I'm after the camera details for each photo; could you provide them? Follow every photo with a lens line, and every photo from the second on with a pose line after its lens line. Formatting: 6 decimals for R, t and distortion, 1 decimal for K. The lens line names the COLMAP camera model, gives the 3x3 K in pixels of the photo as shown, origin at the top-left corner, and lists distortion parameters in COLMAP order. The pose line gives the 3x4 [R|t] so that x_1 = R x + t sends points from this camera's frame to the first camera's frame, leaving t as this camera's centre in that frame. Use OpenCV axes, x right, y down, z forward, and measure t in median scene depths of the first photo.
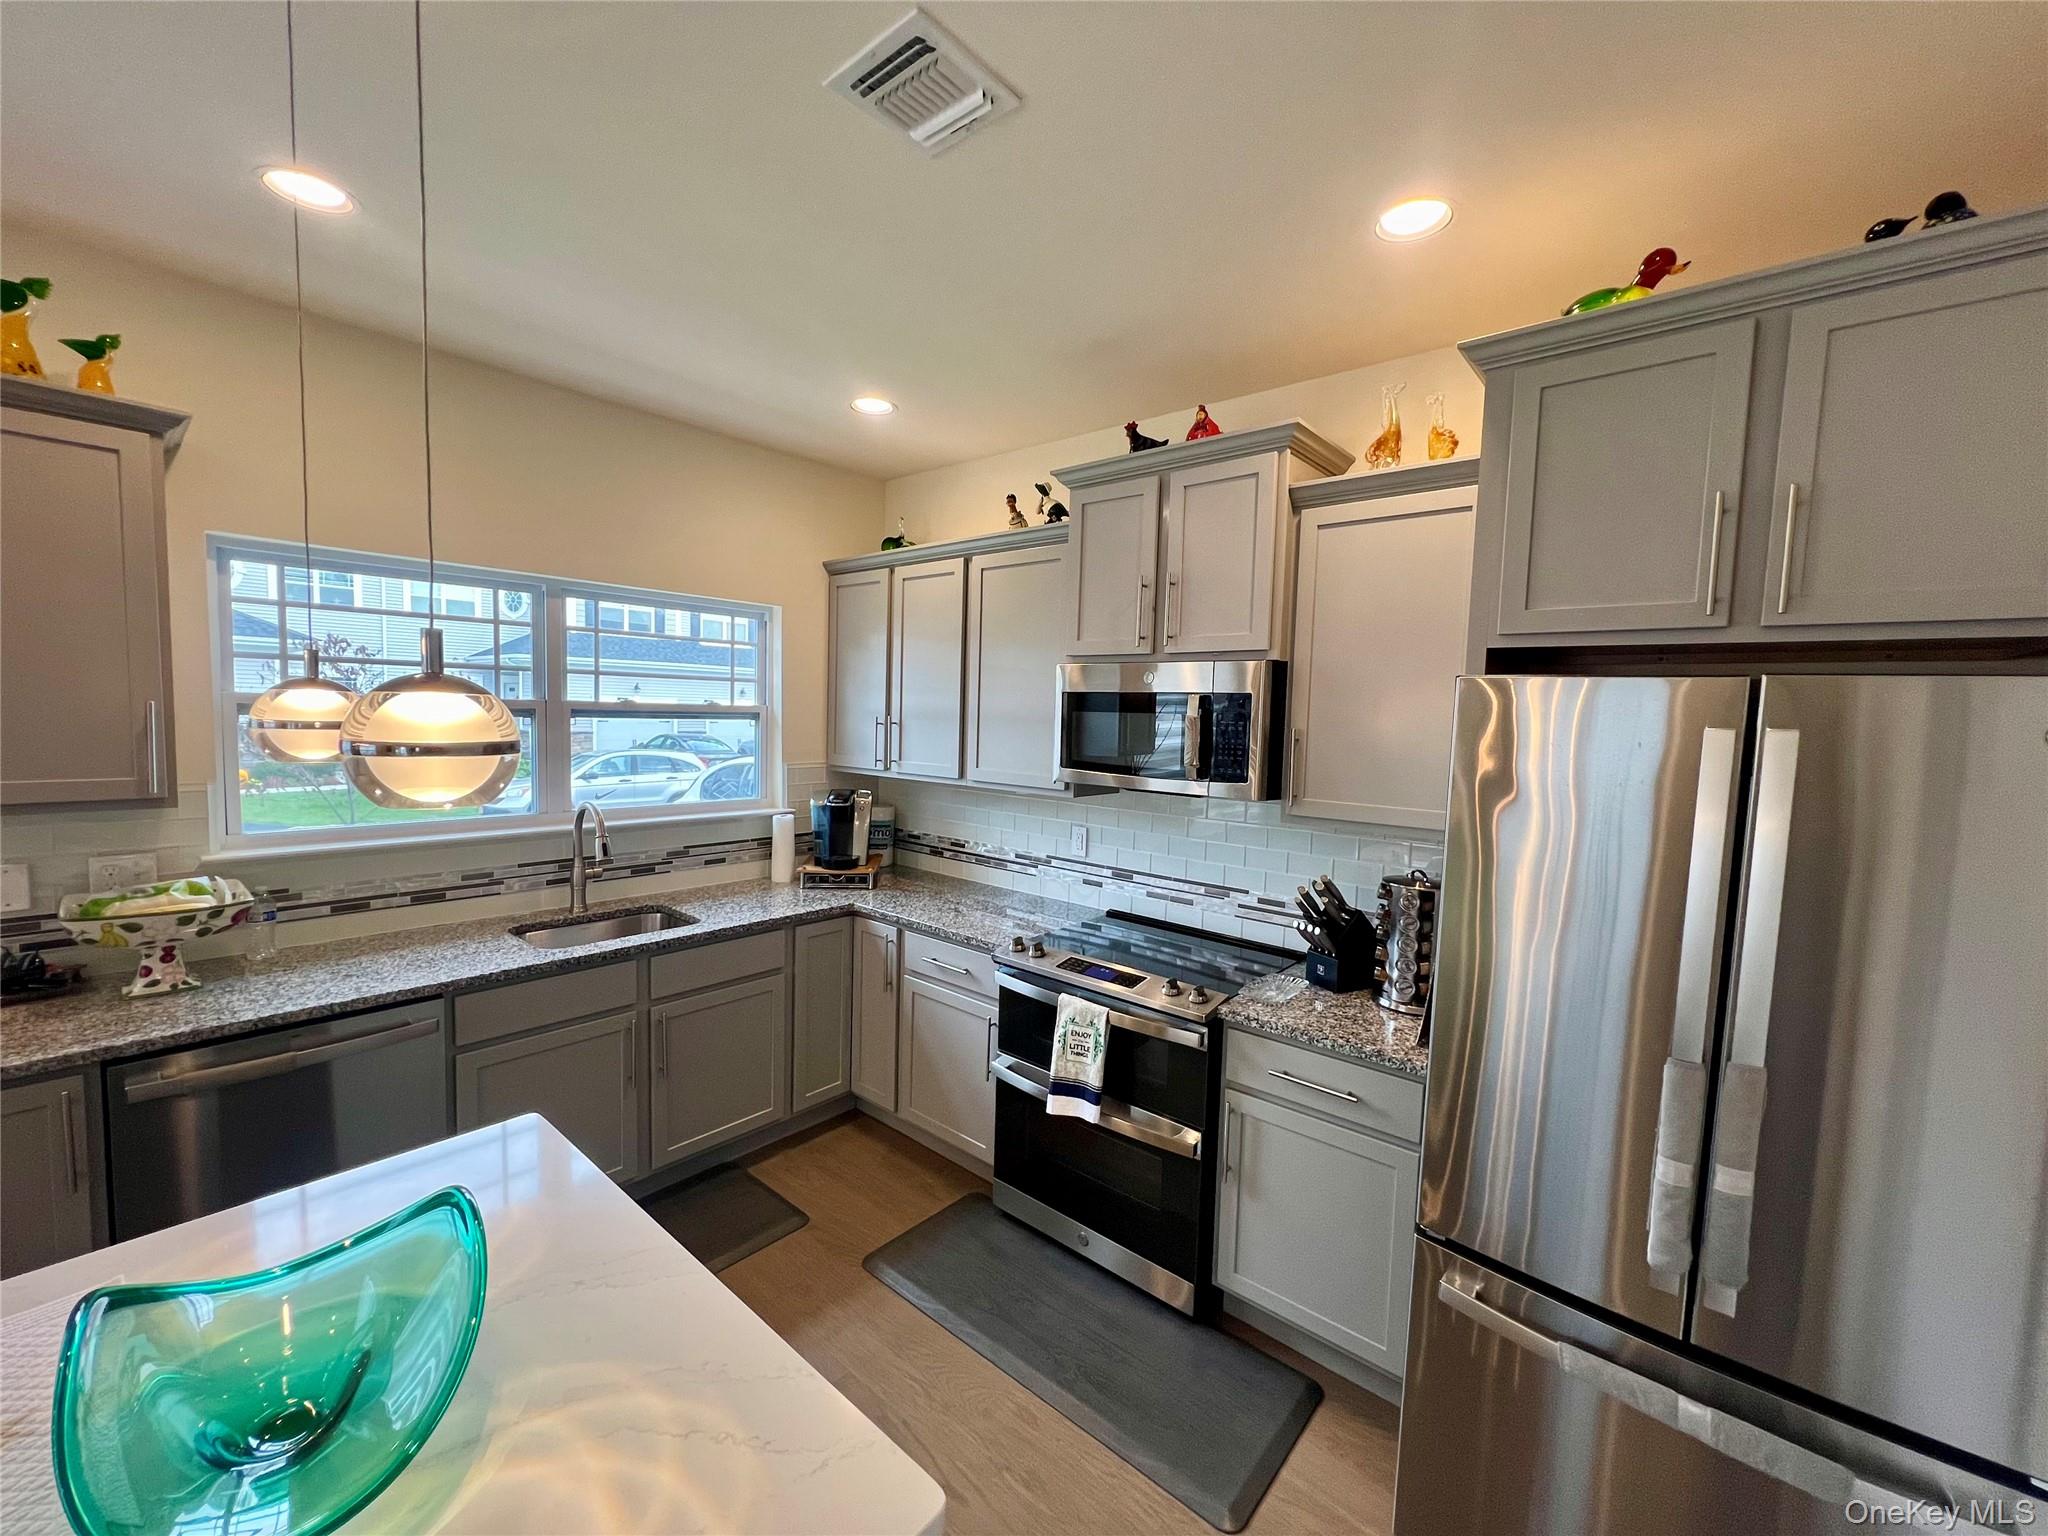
lens RADIAL K [[822.1, 0, 1022.2], [0, 822.1, 773.9], [0, 0, 1]] dist [0.000683, -0.000172]
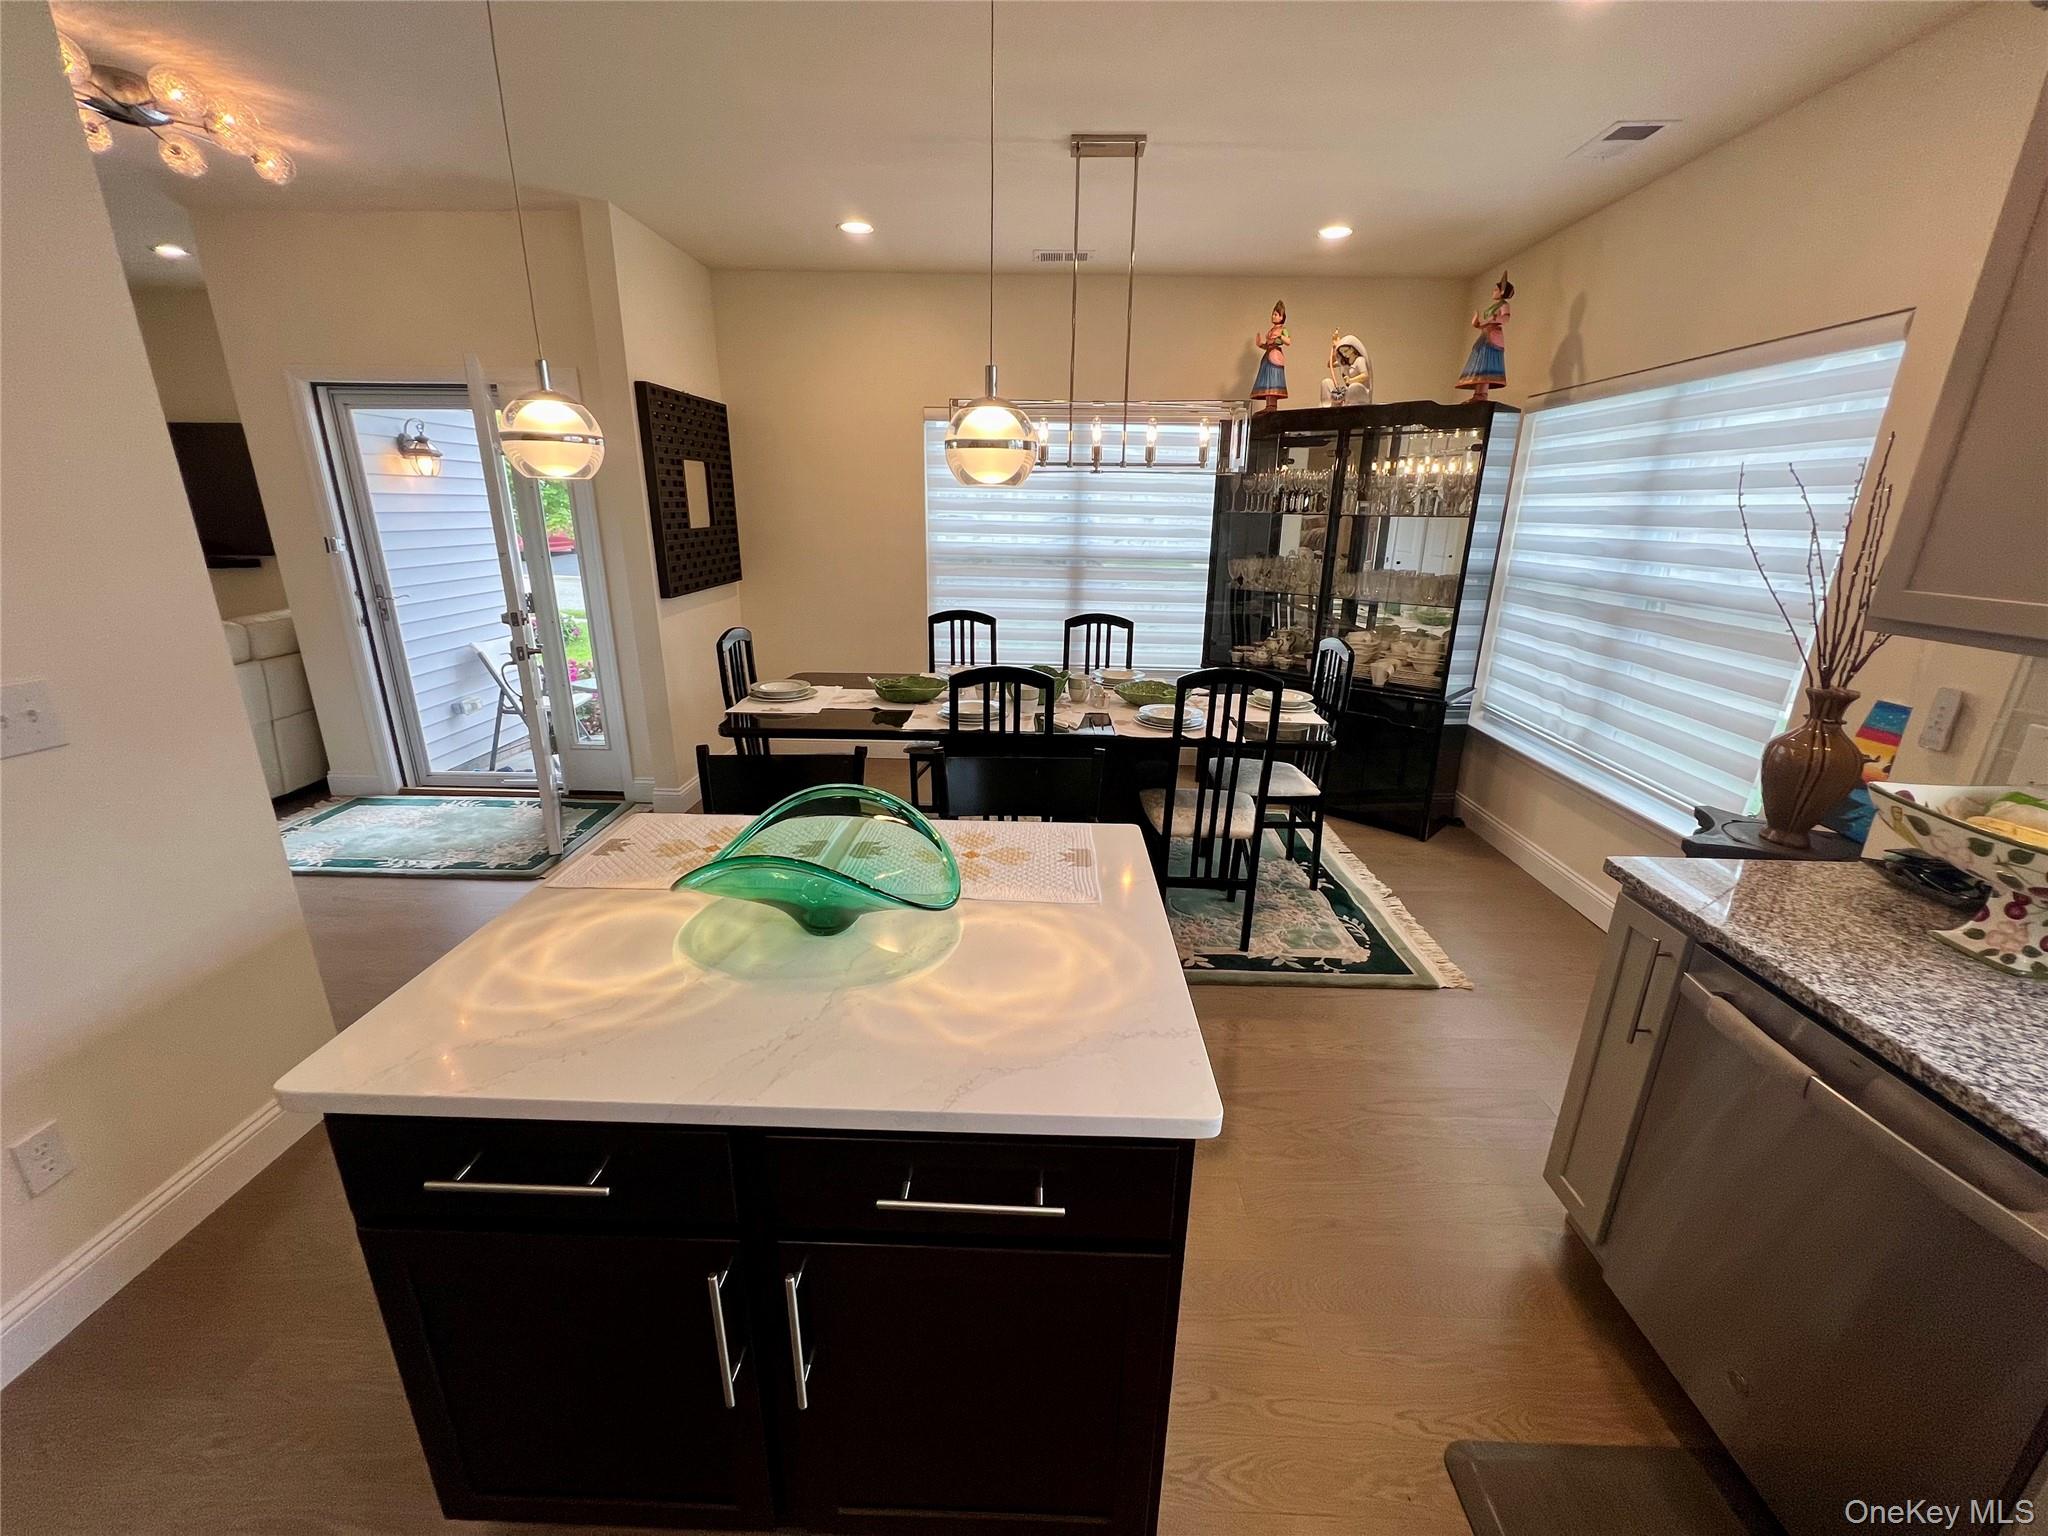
lens RADIAL K [[822.1, 0, 1027.1], [0, 822.1, 767.3], [0, 0, 1]] dist [0.000683, -0.000172]
pose [[-0.768248, 0.155629, -0.620946, -0.079388], [-0.089187, 0.934516, 0.344564, -0.018123], [0.633909, 0.320091, -0.704061, 0.722591]]
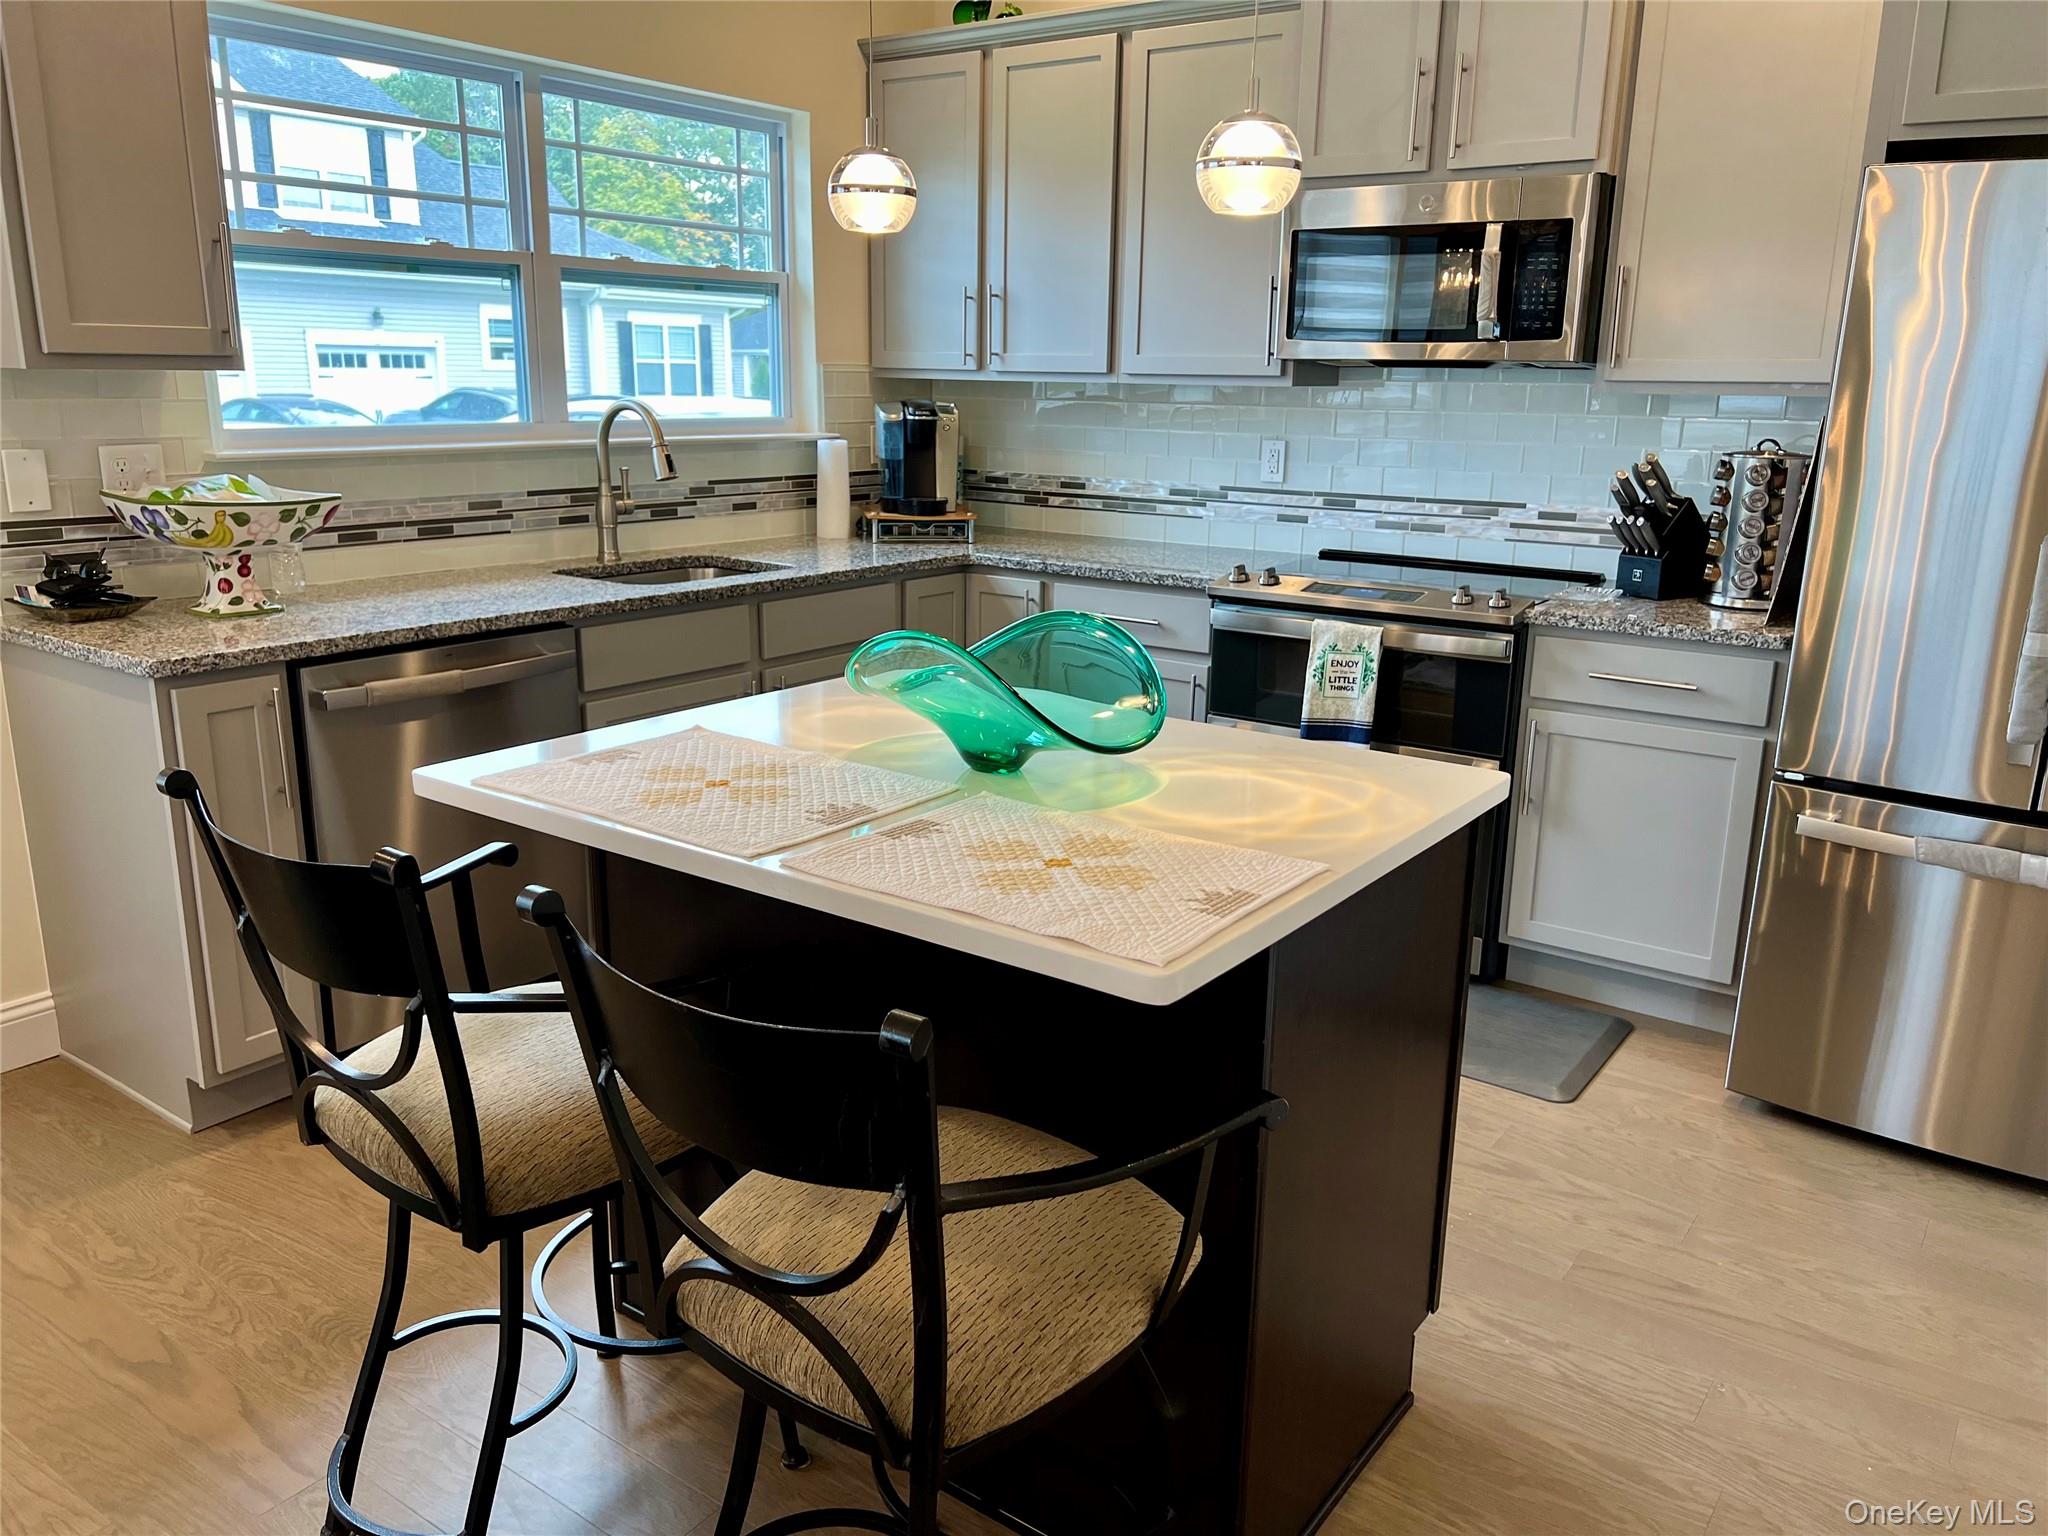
lens RADIAL K [[1545.5, 0, 1016.4], [0, 1545.5, 765.5], [0, 0, 1]] dist [0.067947, -0.072093]
pose [[0.996130, -0.033913, 0.081088, -0.335208], [0.019038, 0.983914, 0.177628, 0.120963], [-0.085807, -0.175397, 0.980751, -0.437132]]
